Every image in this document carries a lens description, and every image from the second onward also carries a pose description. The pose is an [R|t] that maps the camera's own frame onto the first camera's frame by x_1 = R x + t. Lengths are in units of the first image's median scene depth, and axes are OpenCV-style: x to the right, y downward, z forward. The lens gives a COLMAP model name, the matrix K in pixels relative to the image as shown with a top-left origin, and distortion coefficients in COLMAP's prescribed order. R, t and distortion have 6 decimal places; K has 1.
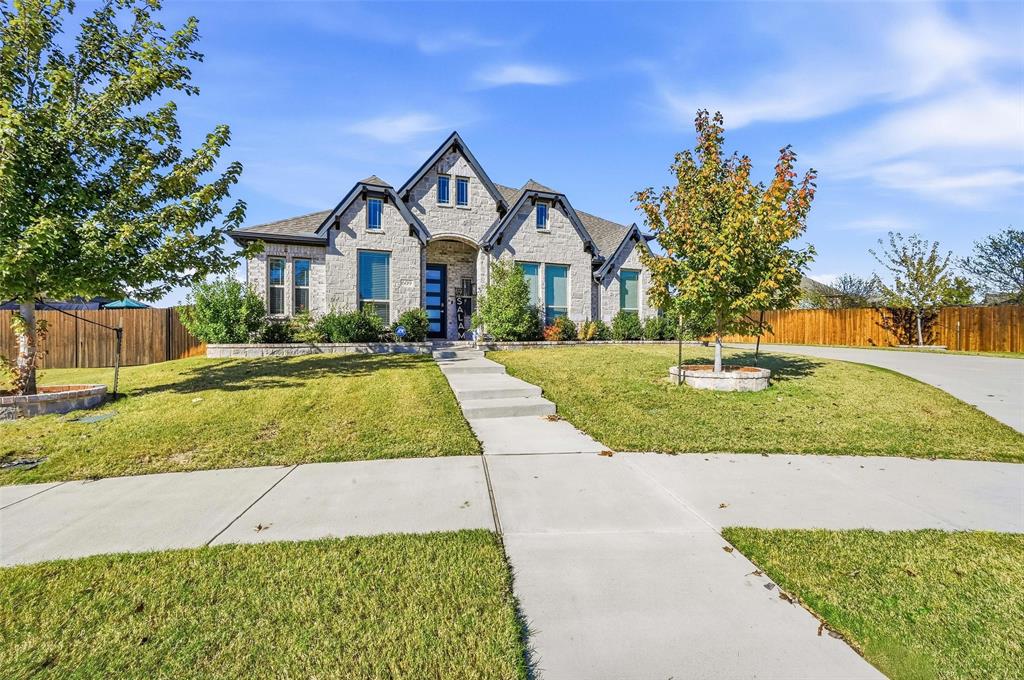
lens RADIAL K [[404.8, 0, 511.5], [0, 404.8, 341.6], [0, 0, 1]] dist [0.003708, -0.000384]
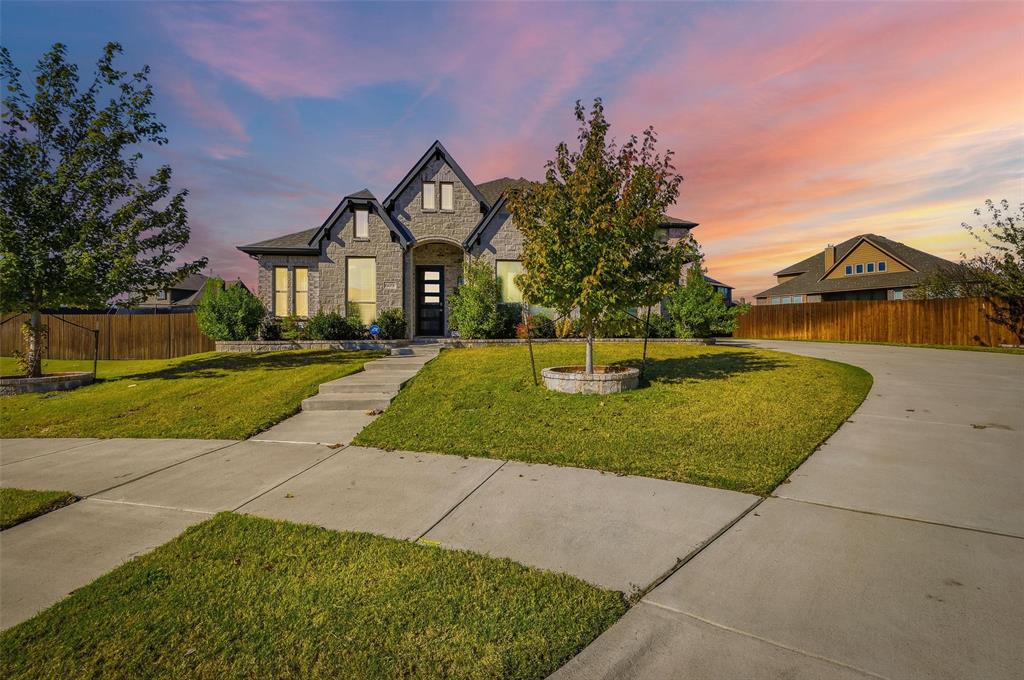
lens RADIAL K [[404.8, 0, 507.6], [0, 404.8, 337.4], [0, 0, 1]] dist [0.003708, -0.000384]
pose [[0.969765, 0.001103, -0.244037, 0.326560], [-0.001085, 0.999999, 0.000205, -0.005090], [0.244037, 0.000066, 0.969766, 0.021675]]
